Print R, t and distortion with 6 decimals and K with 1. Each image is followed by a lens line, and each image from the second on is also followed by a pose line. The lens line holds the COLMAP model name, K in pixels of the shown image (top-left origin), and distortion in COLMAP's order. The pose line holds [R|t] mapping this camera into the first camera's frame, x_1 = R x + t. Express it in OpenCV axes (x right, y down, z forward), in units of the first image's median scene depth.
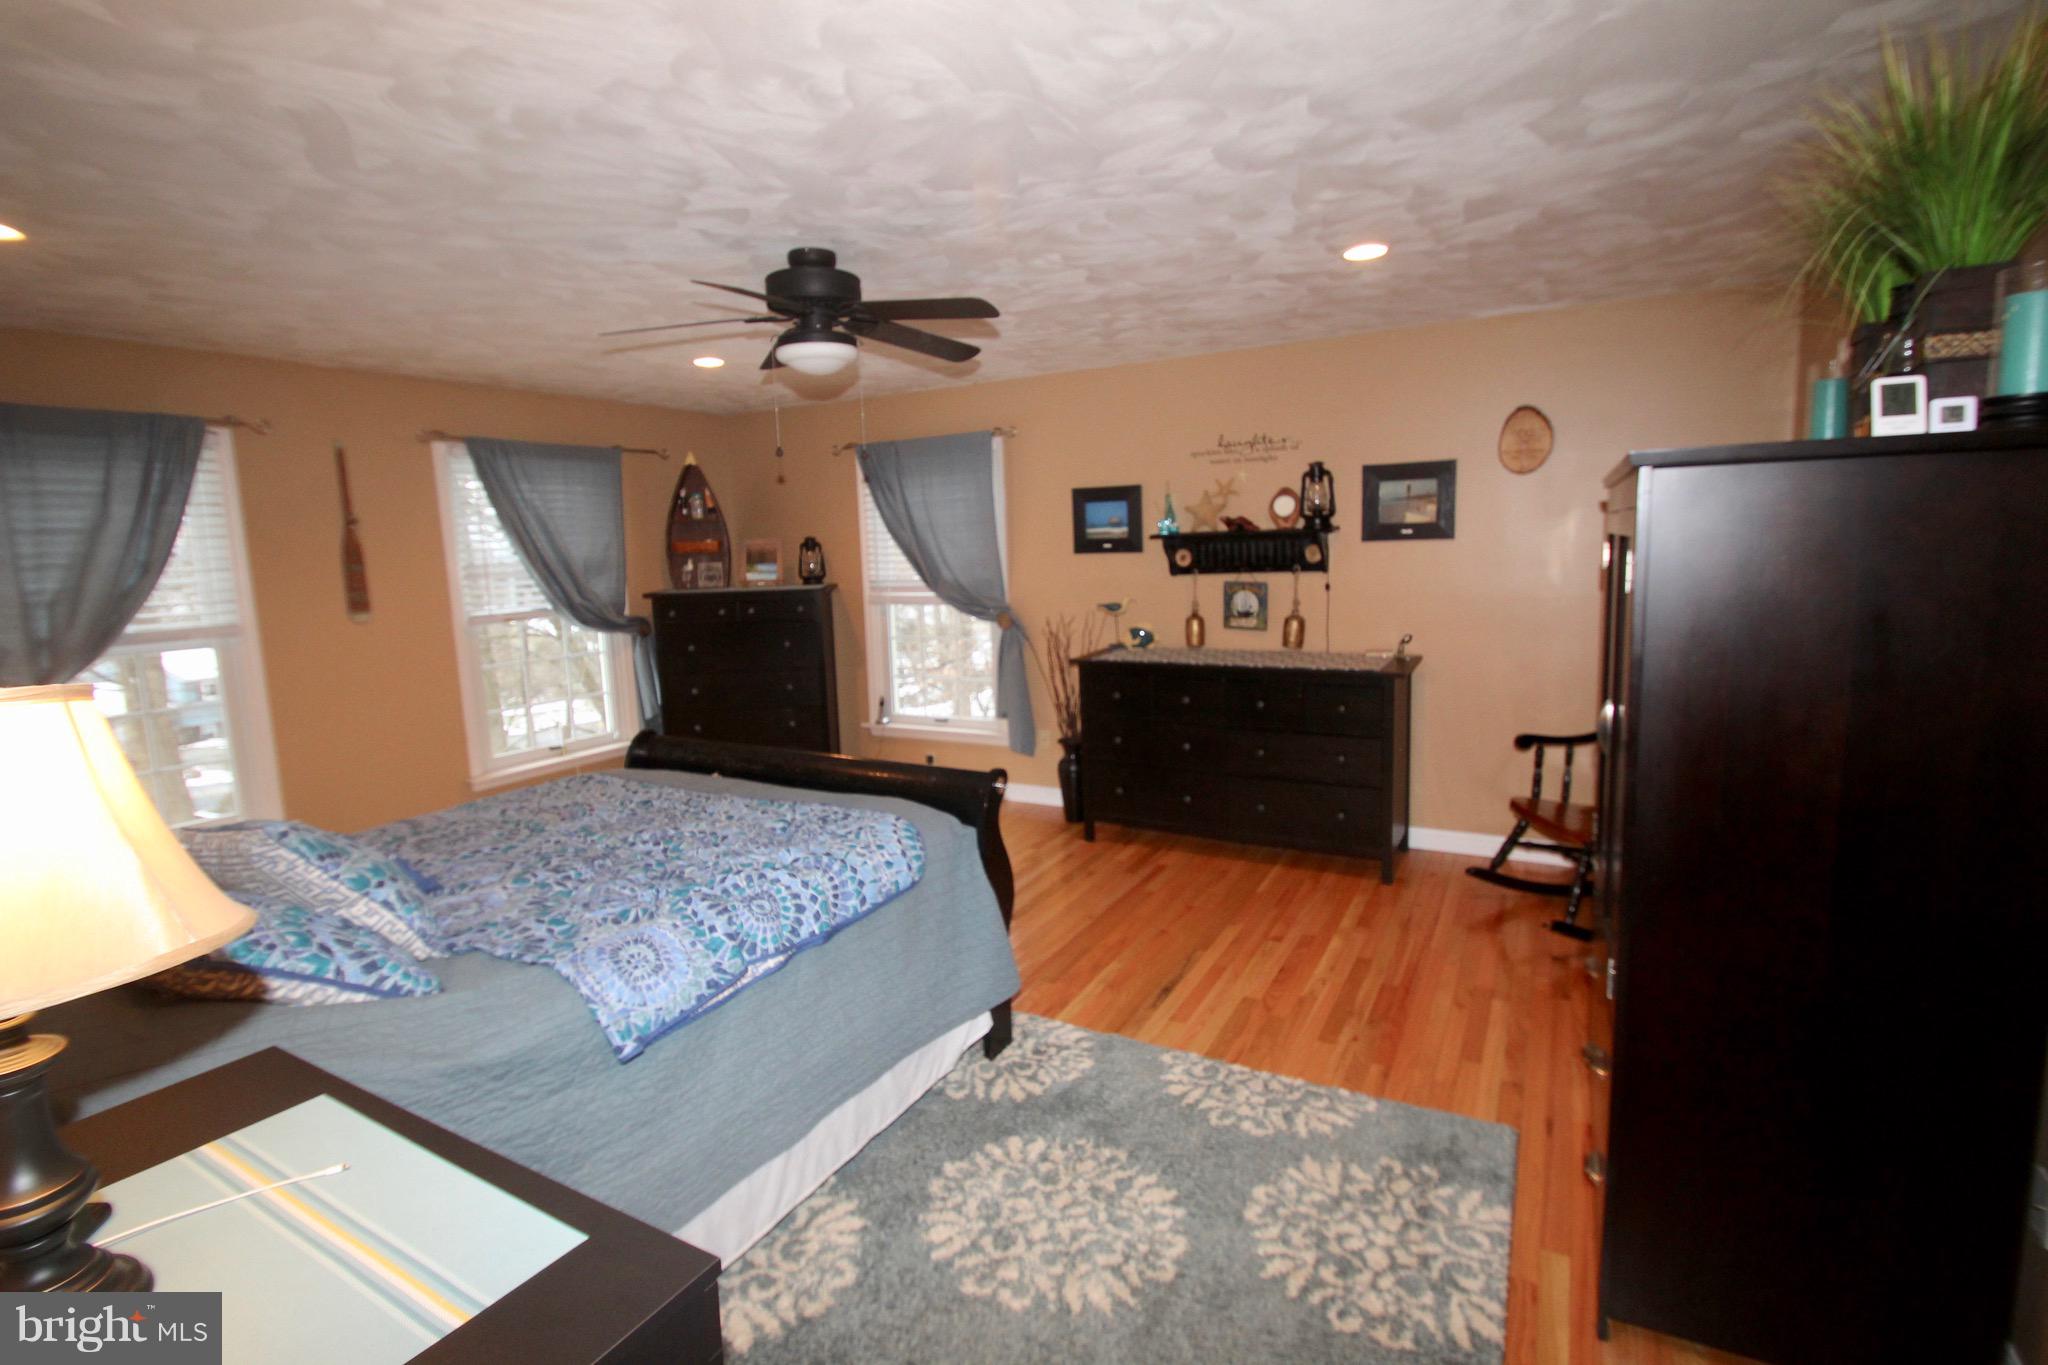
lens RADIAL K [[971.8, 0, 1035.2], [0, 971.8, 670.8], [0, 0, 1]] dist [0.012620, -0.015541]
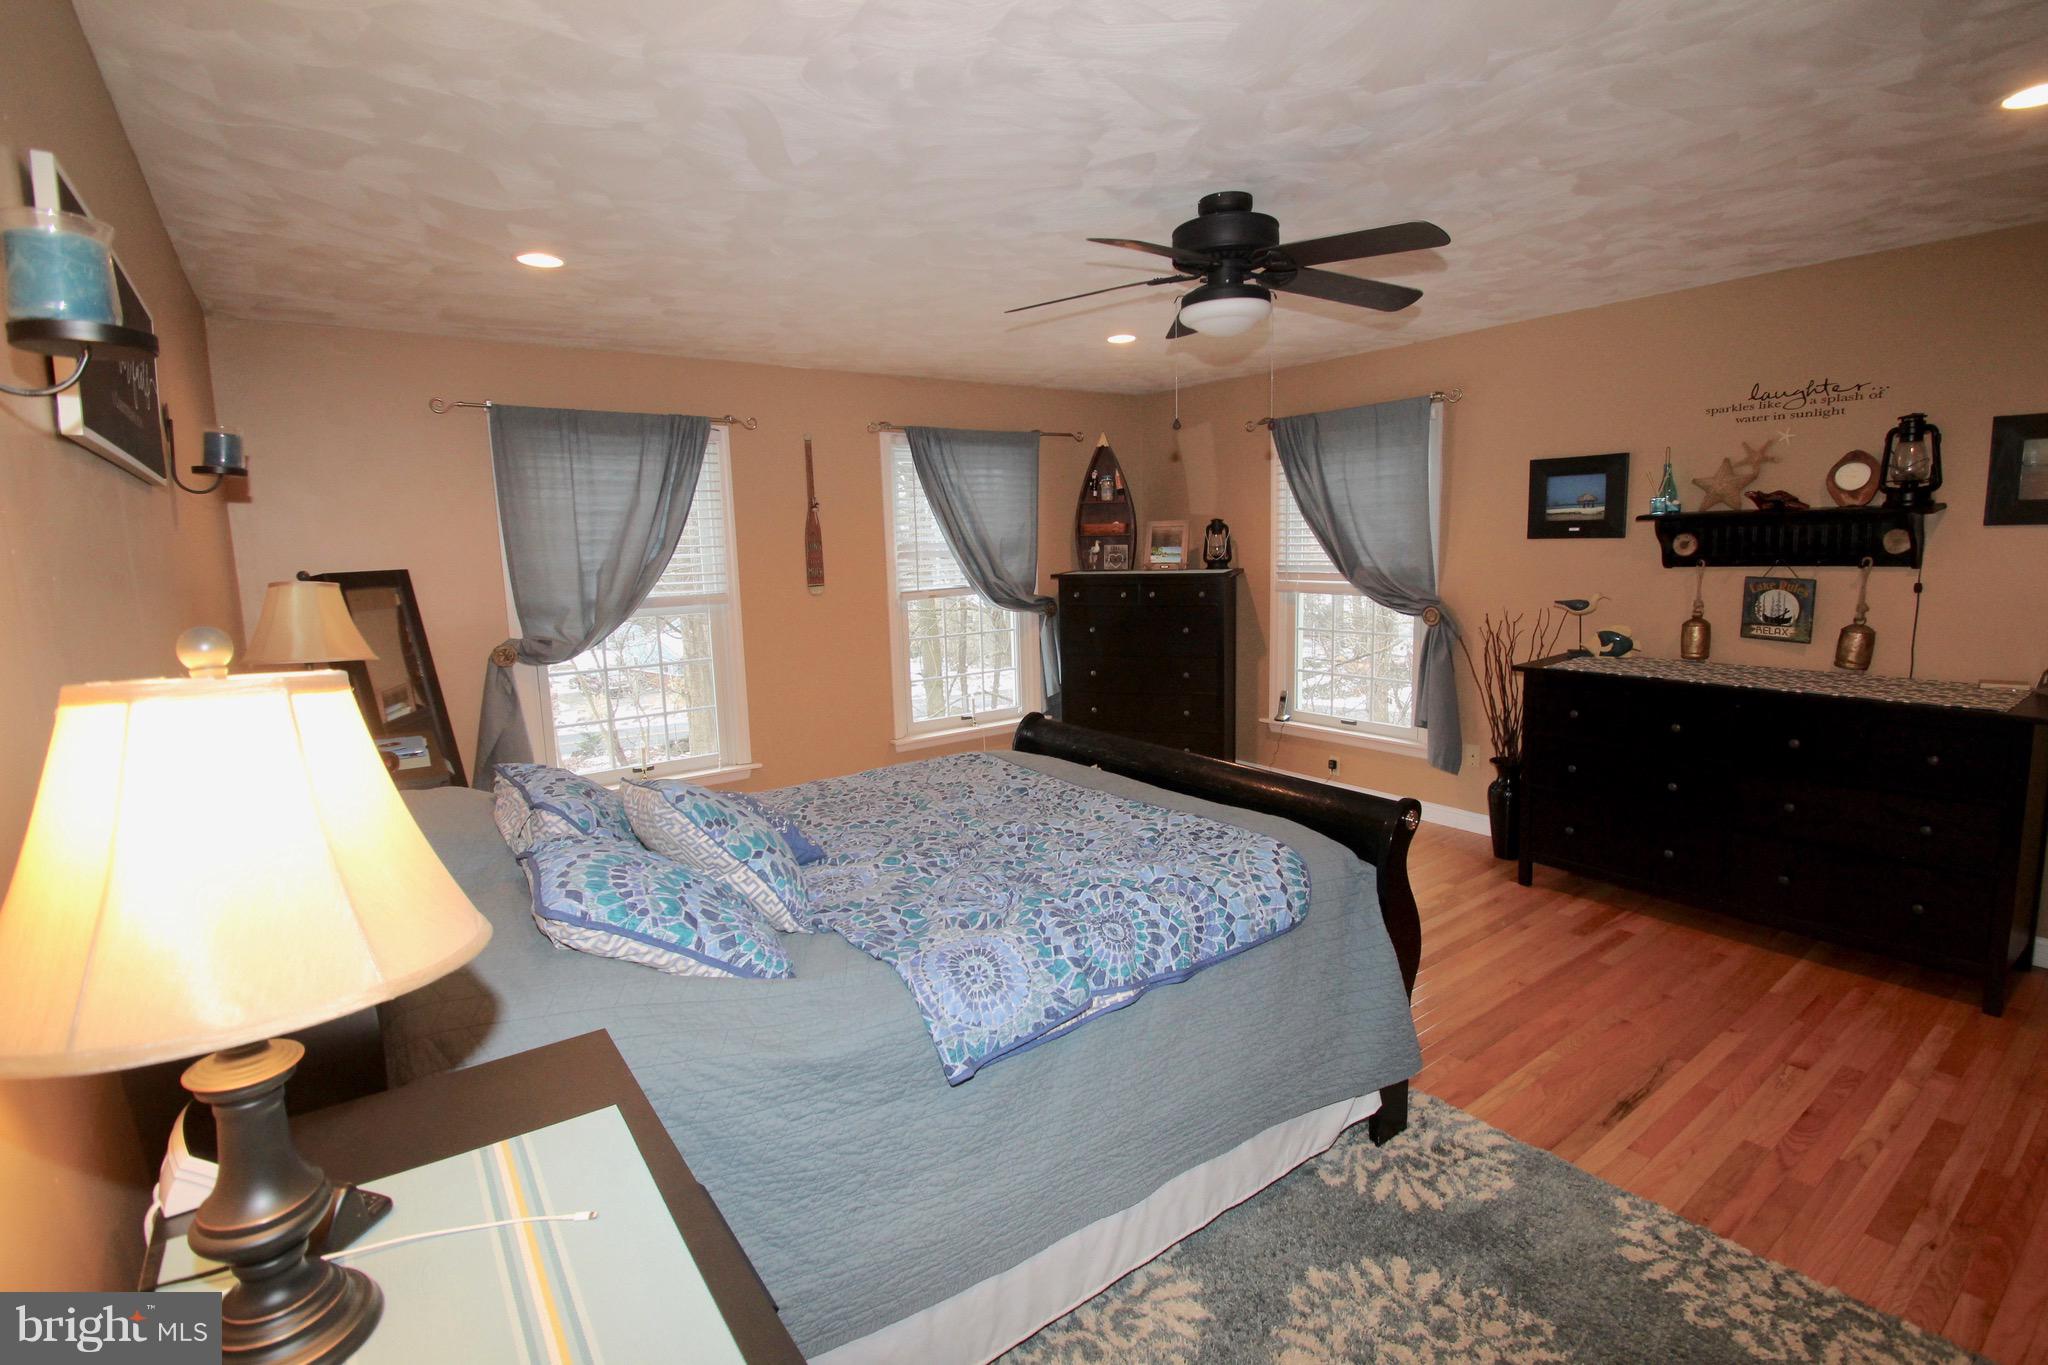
lens RADIAL K [[971.8, 0, 1027.6], [0, 971.8, 668.6], [0, 0, 1]] dist [0.012620, -0.015541]
pose [[0.909903, 0.062992, -0.410011, -0.001359], [-0.056772, 0.998013, 0.027340, -0.011705], [0.410919, -0.001600, 0.911671, 0.095274]]
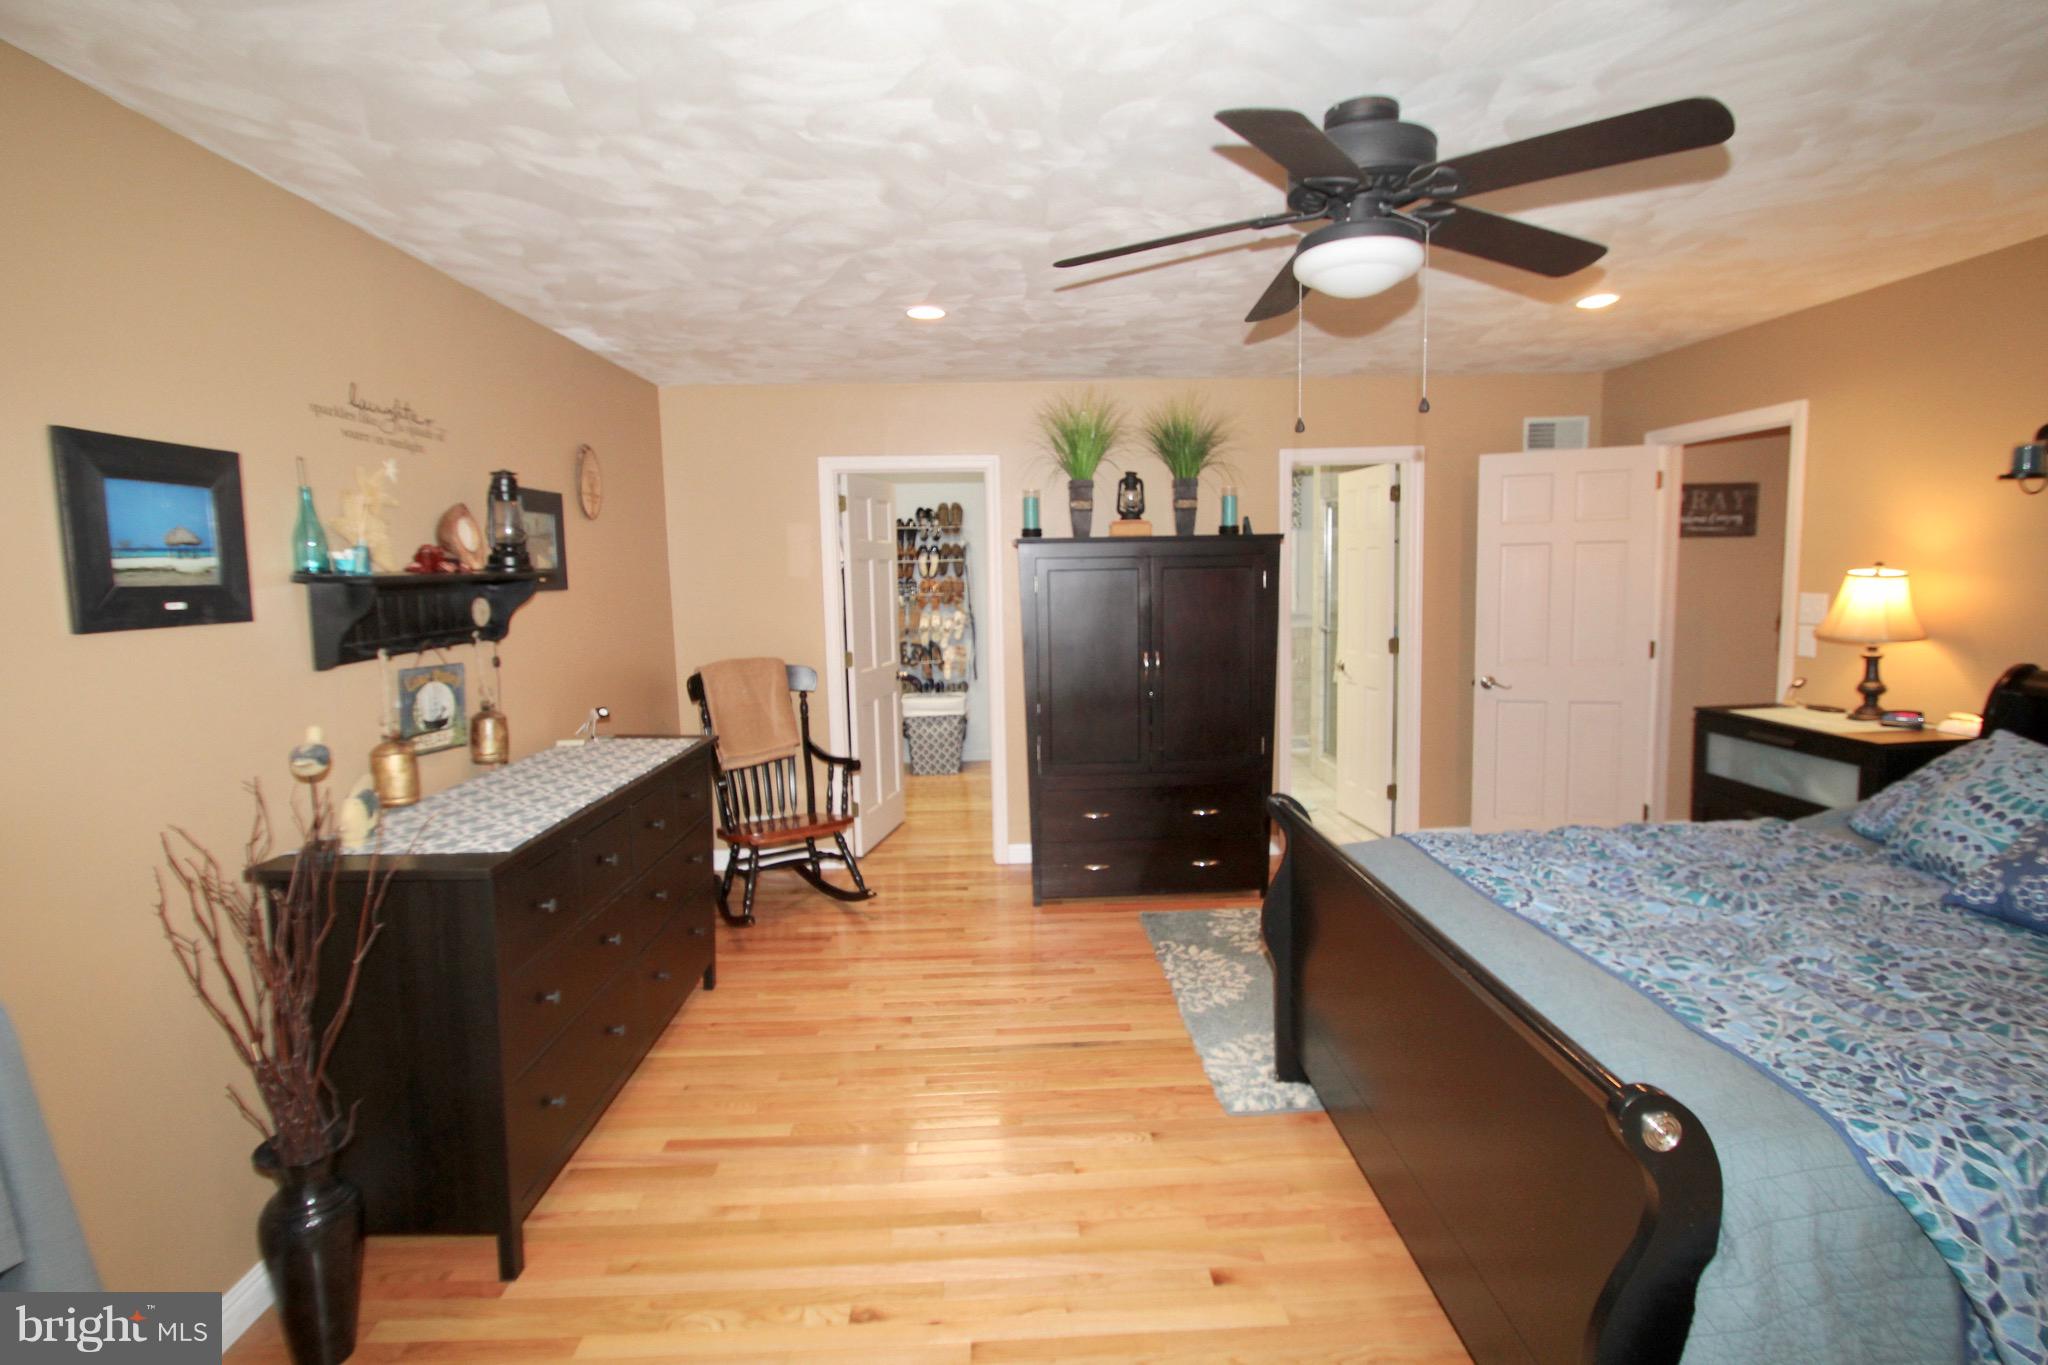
lens RADIAL K [[971.8, 0, 1027.8], [0, 971.8, 672.2], [0, 0, 1]] dist [0.012620, -0.015541]
pose [[-0.532718, -0.050542, 0.844782, -0.572390], [0.151680, 0.976349, 0.154063, -0.163008], [-0.832589, 0.210208, -0.512453, 1.343186]]
